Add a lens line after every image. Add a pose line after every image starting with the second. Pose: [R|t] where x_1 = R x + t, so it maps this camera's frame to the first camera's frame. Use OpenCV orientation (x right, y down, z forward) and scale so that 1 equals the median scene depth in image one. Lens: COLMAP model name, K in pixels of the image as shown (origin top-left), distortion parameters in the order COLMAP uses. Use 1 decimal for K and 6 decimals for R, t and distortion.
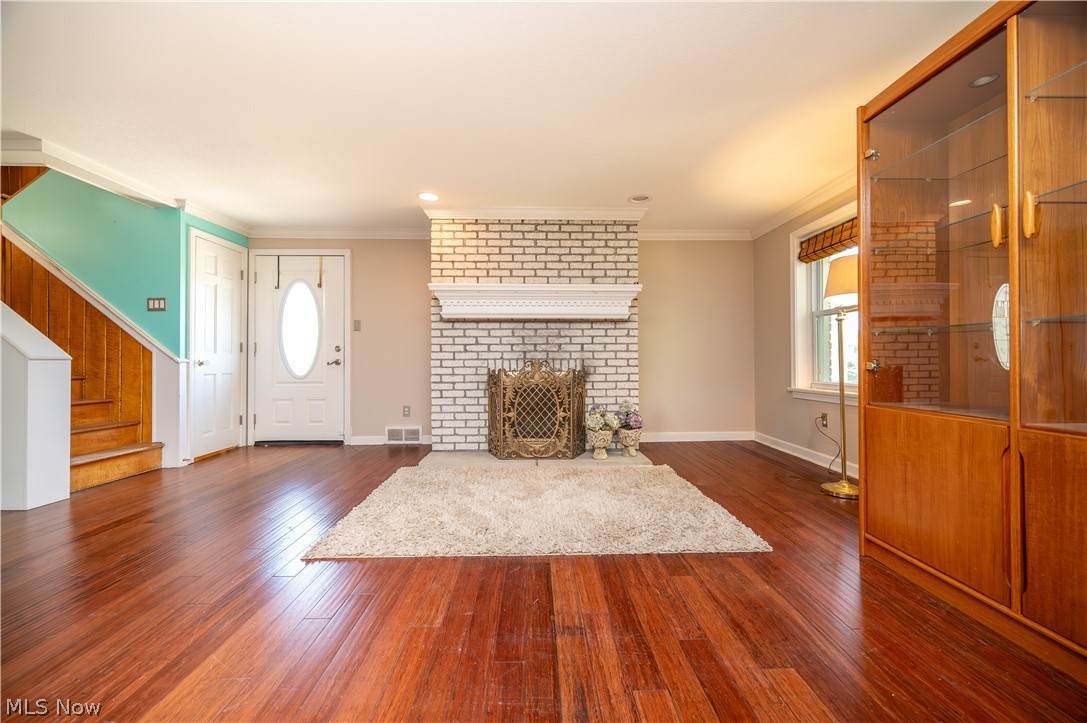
lens RADIAL K [[438.3, 0, 542.7], [0, 438.3, 358.8], [0, 0, 1]] dist [0.003129, -0.000268]
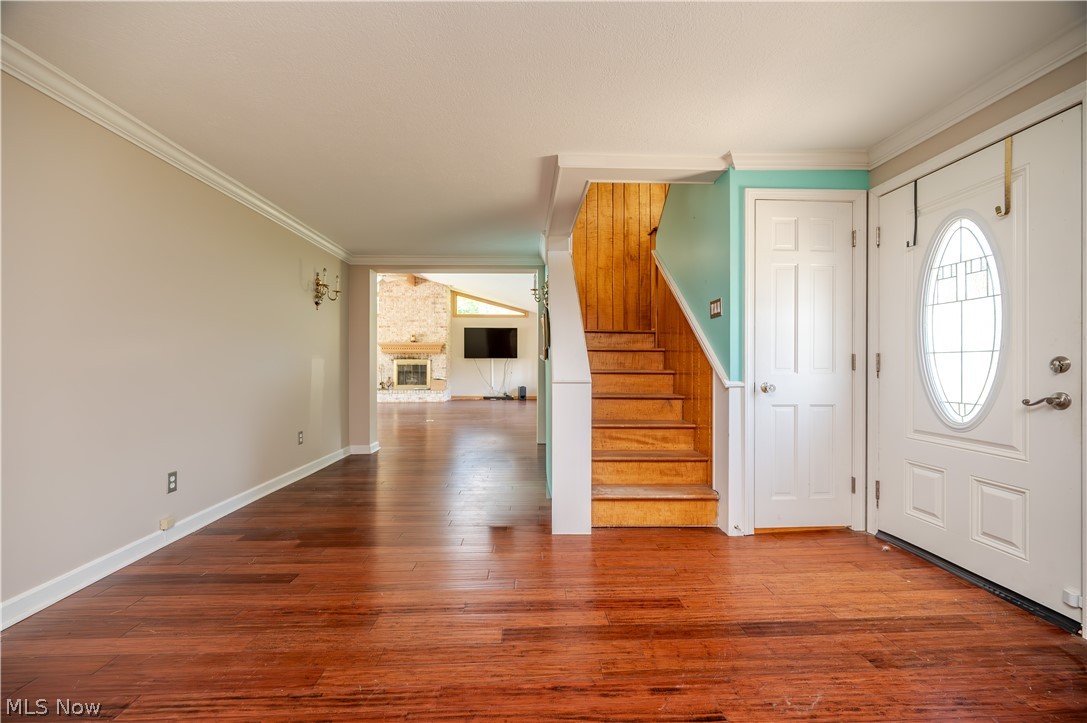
lens RADIAL K [[438.3, 0, 541.0], [0, 438.3, 360.3], [0, 0, 1]] dist [0.003129, -0.000268]
pose [[0.018965, -0.002605, -0.999817, -0.121274], [0.001662, 0.999995, -0.002574, -0.031129], [0.999819, -0.001613, 0.018969, 0.648016]]
